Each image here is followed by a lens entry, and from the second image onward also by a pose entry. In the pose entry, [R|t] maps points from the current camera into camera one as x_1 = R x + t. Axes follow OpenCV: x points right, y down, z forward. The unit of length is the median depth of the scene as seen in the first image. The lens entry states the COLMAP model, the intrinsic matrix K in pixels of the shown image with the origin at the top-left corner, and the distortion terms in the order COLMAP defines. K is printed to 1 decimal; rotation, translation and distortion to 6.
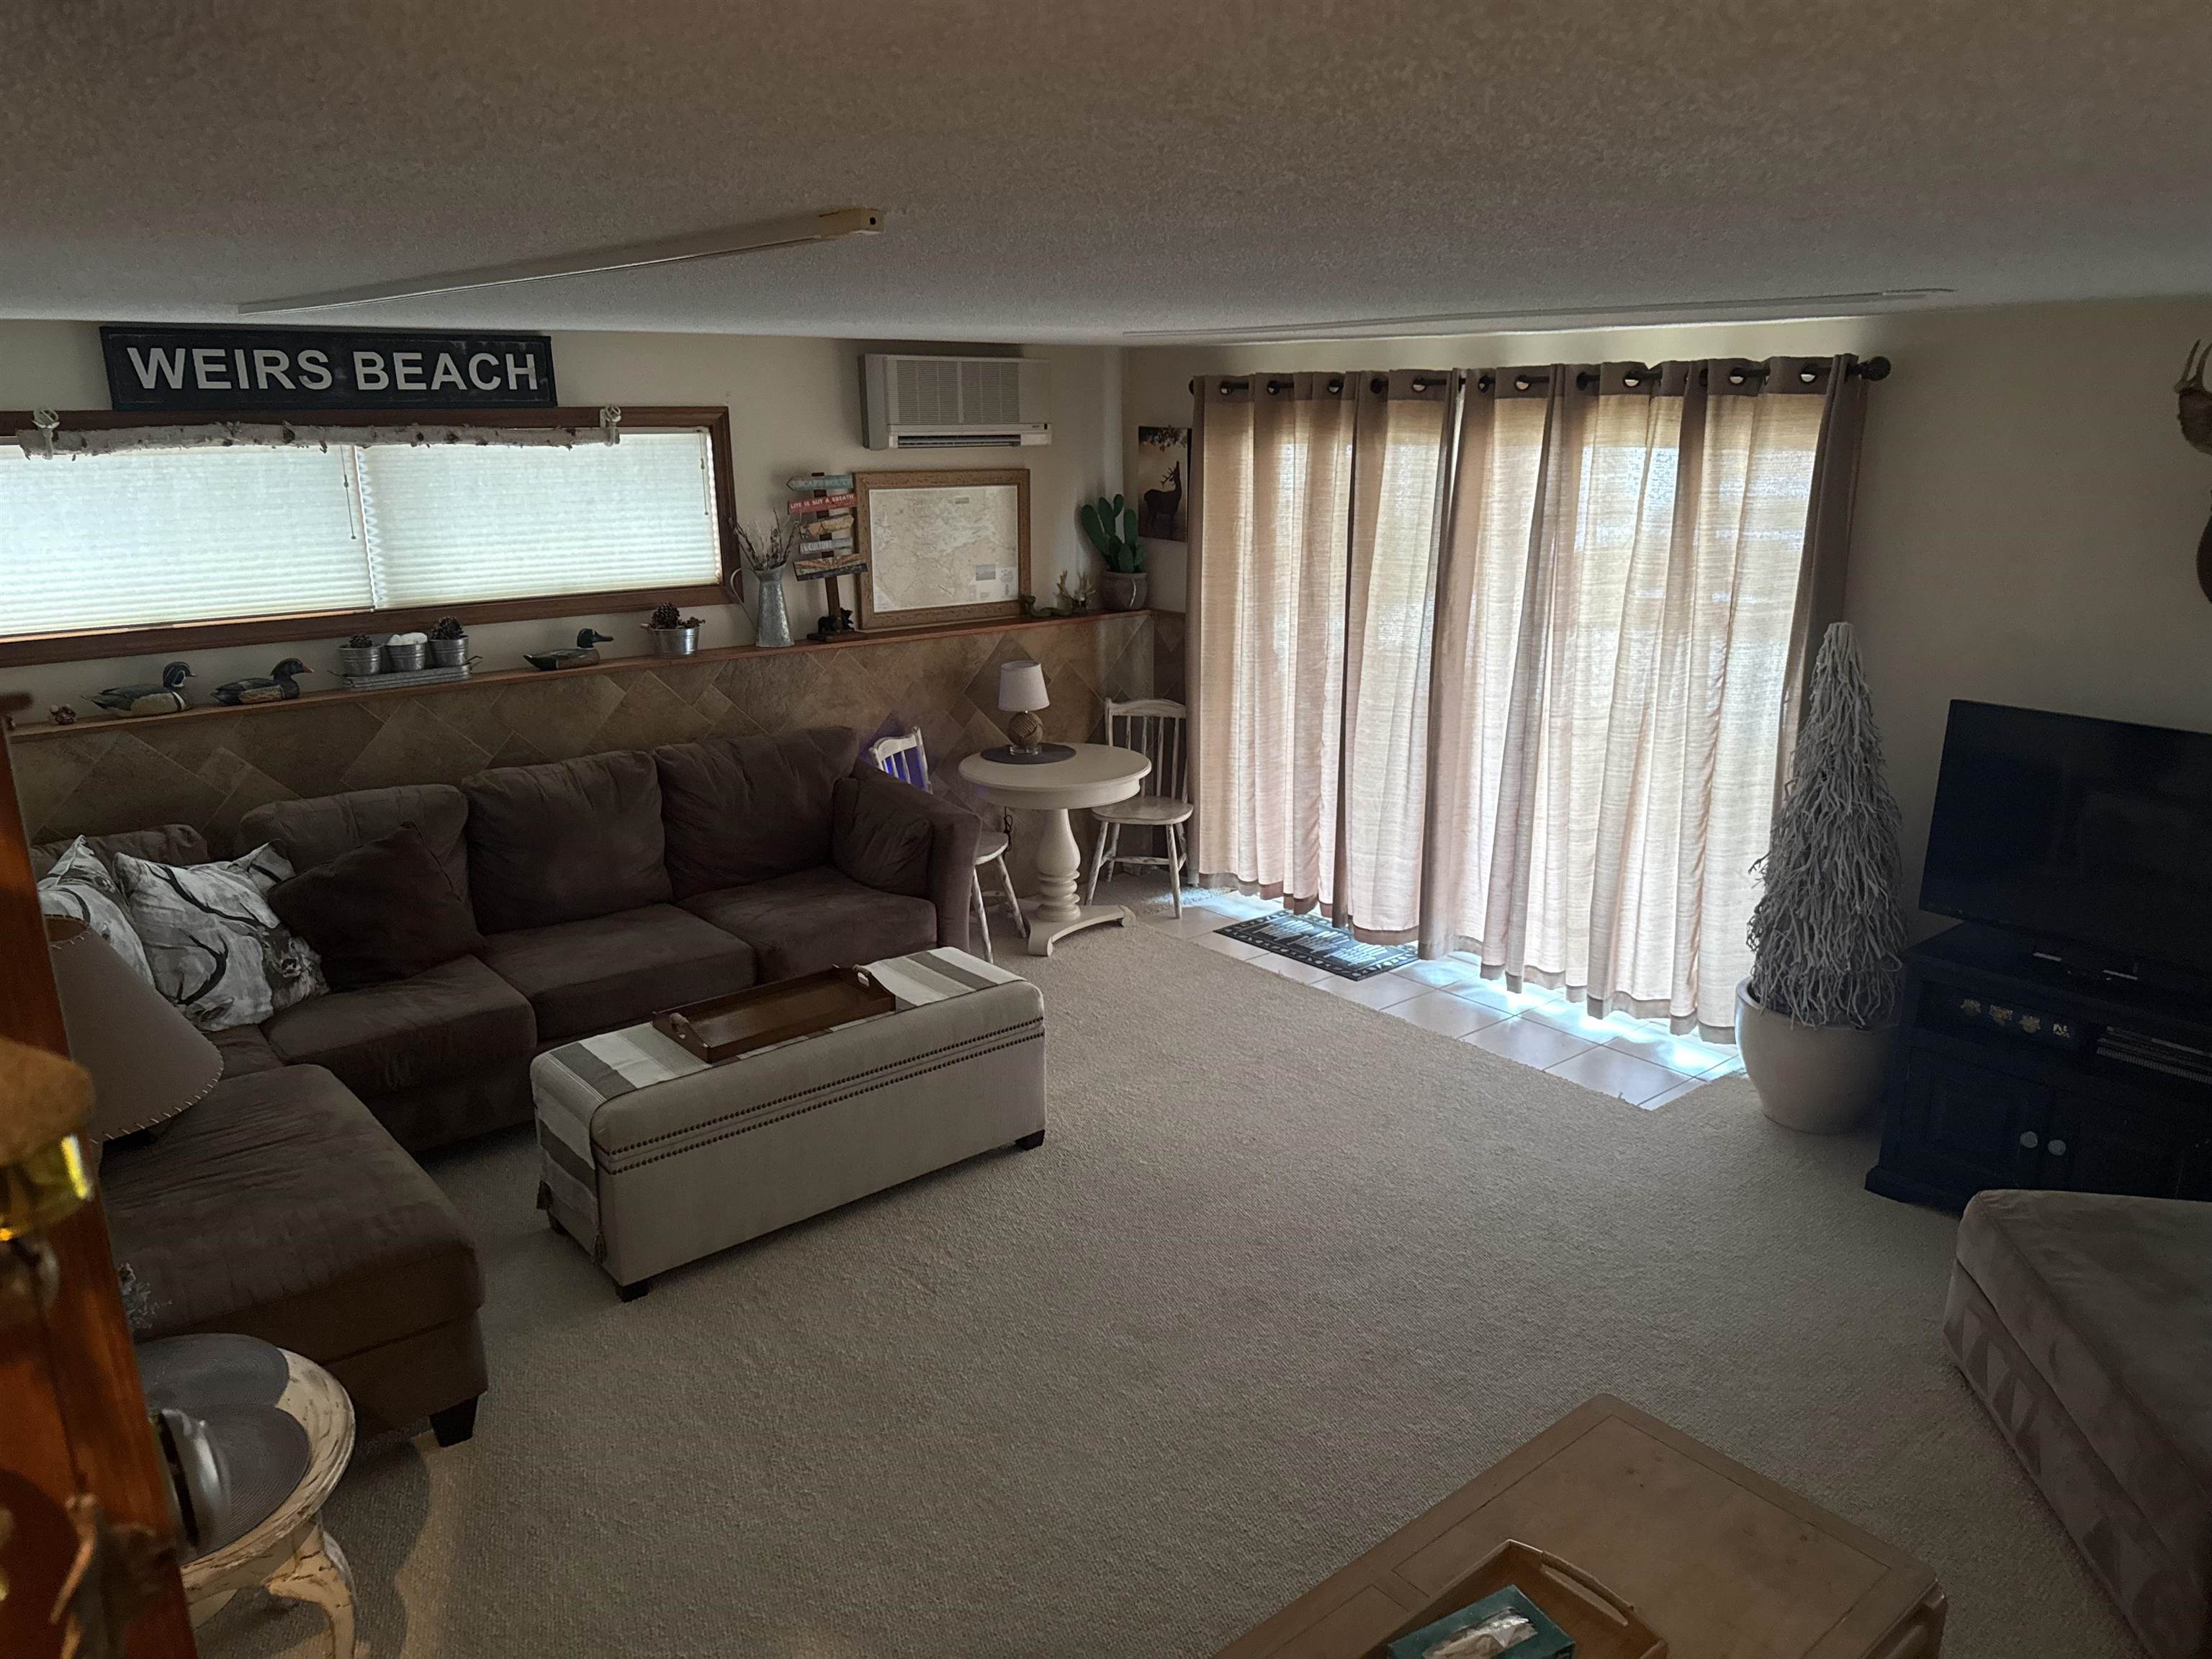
lens RADIAL K [[1568.7, 0, 1117.9], [0, 1568.7, 867.7], [0, 0, 1]] dist [0.002928, -0.003113]
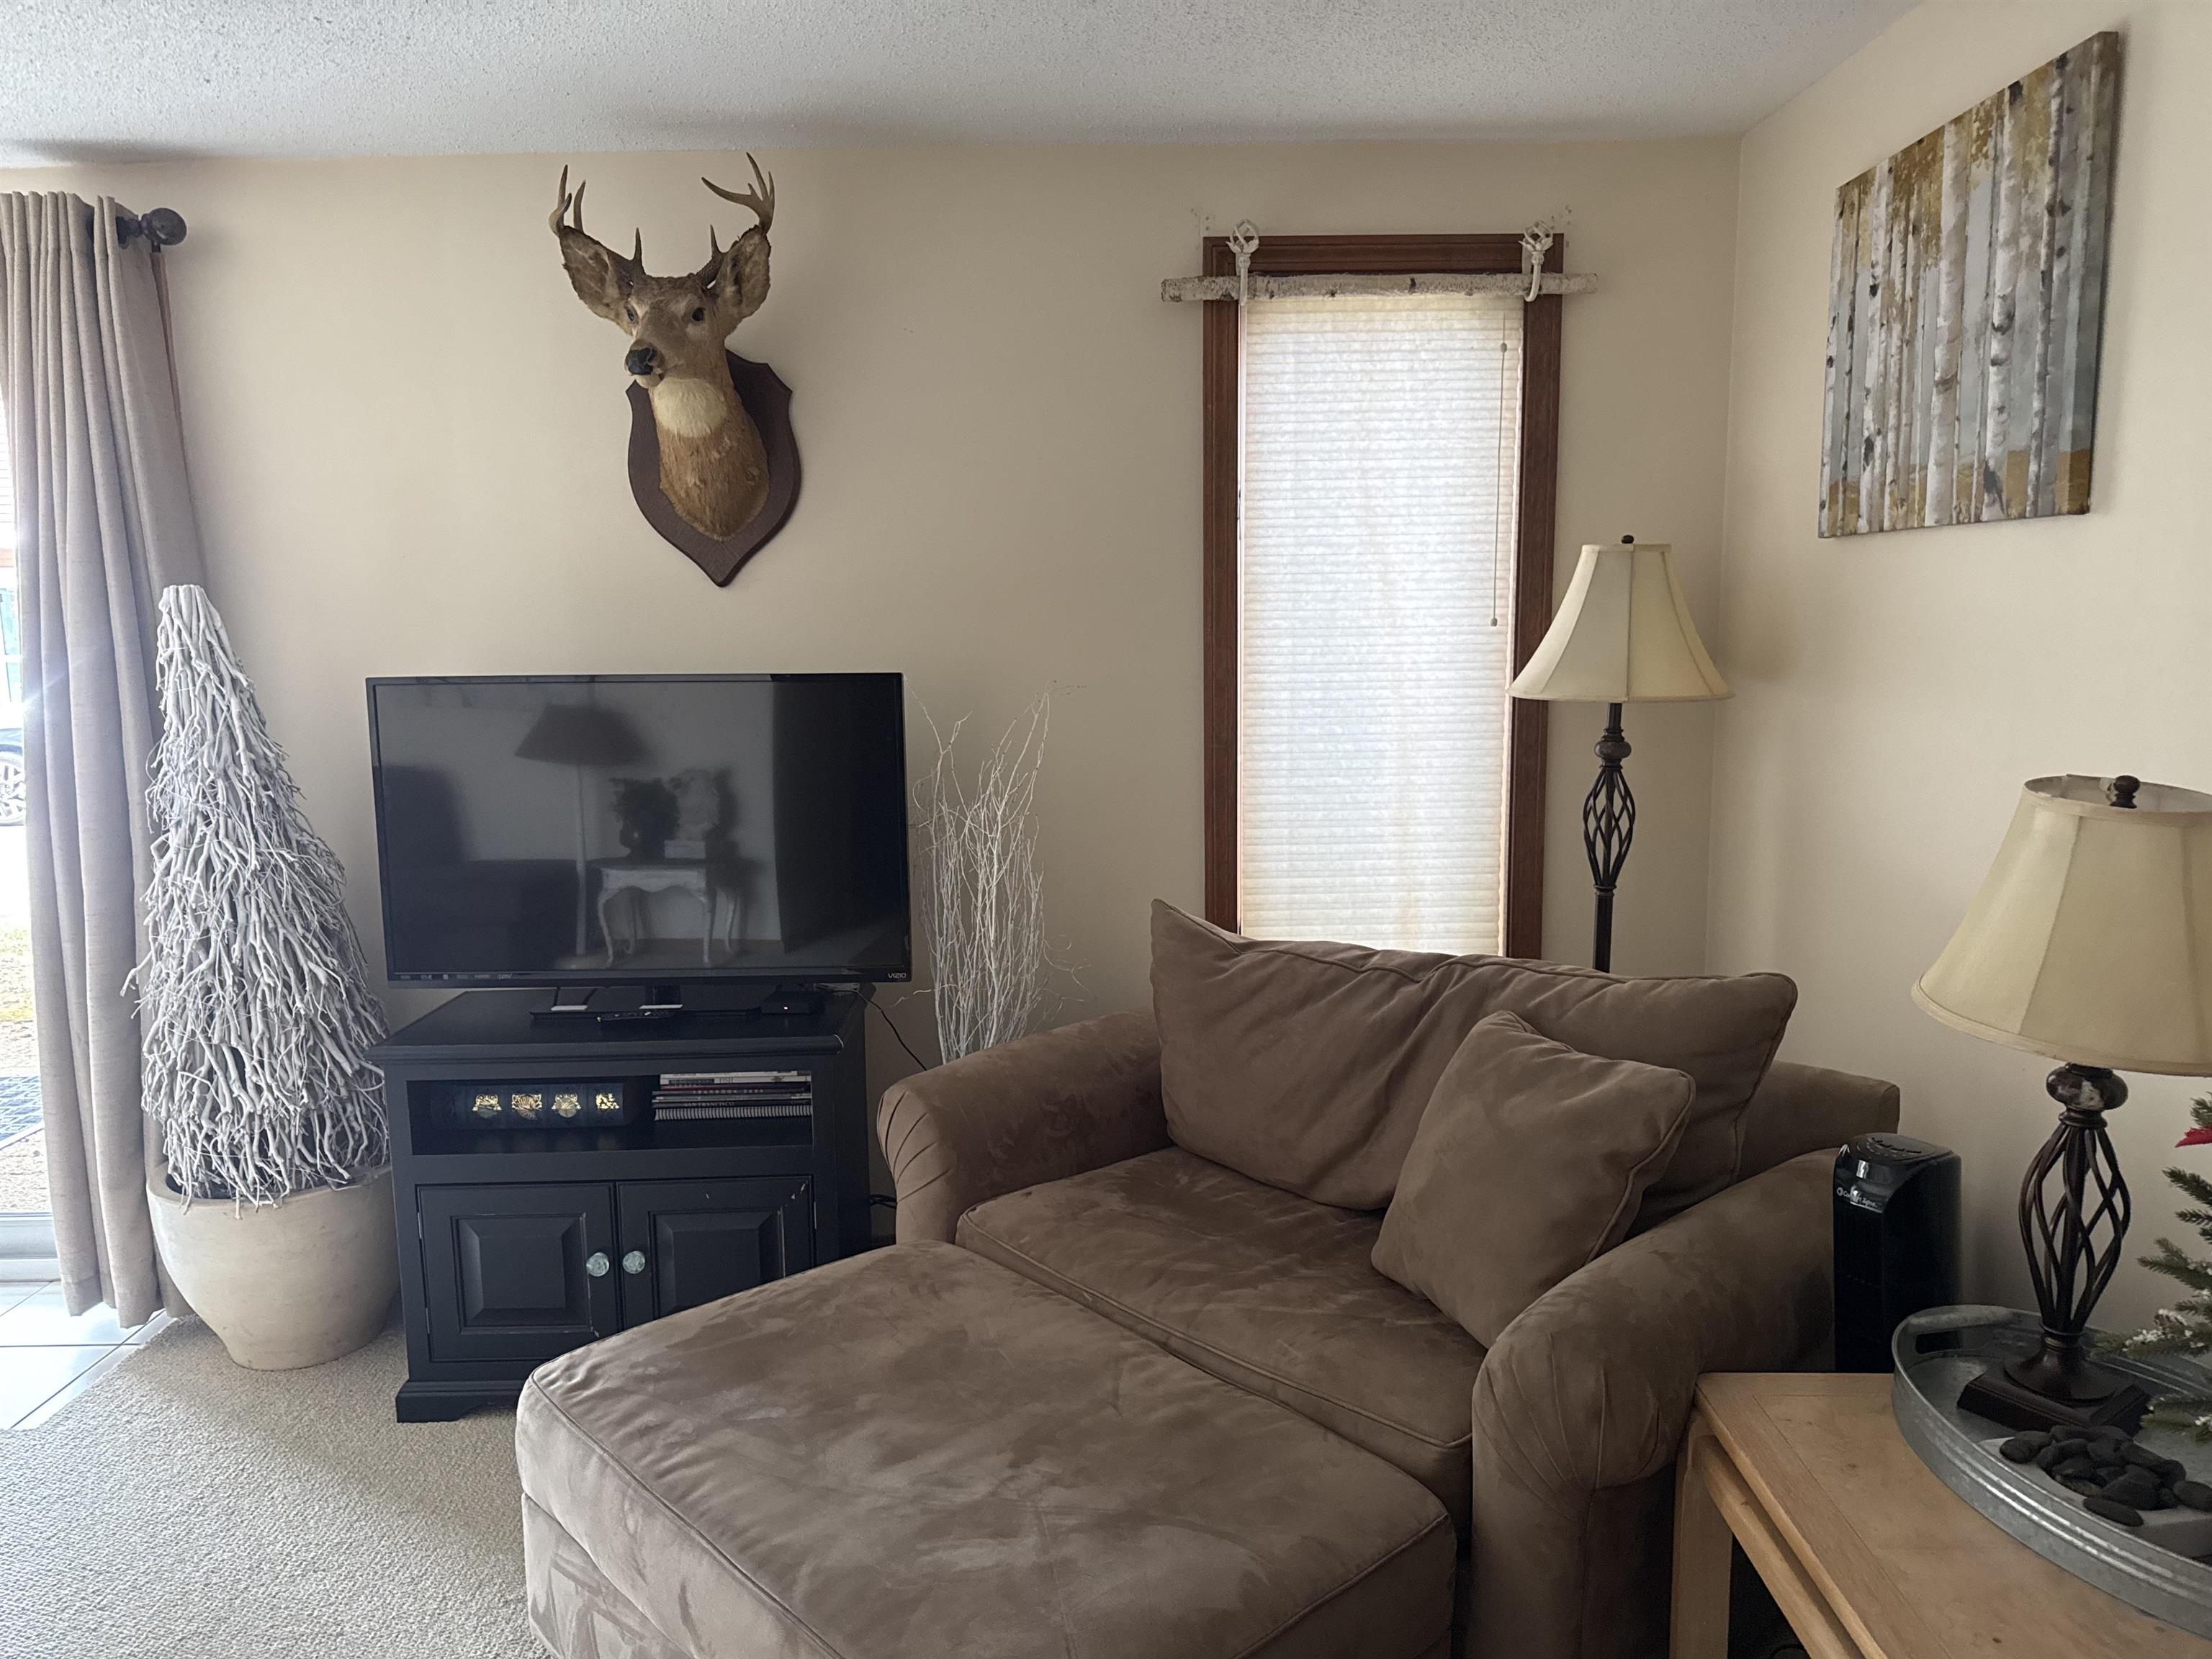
lens RADIAL K [[1568.7, 0, 1117.9], [0, 1568.7, 867.7], [0, 0, 1]] dist [0.002928, -0.003113]
pose [[0.640137, -0.121704, 0.758560, 0.198204], [0.227365, 0.973154, -0.035737, 0.070443], [-0.733846, 0.195347, 0.650623, 0.307849]]
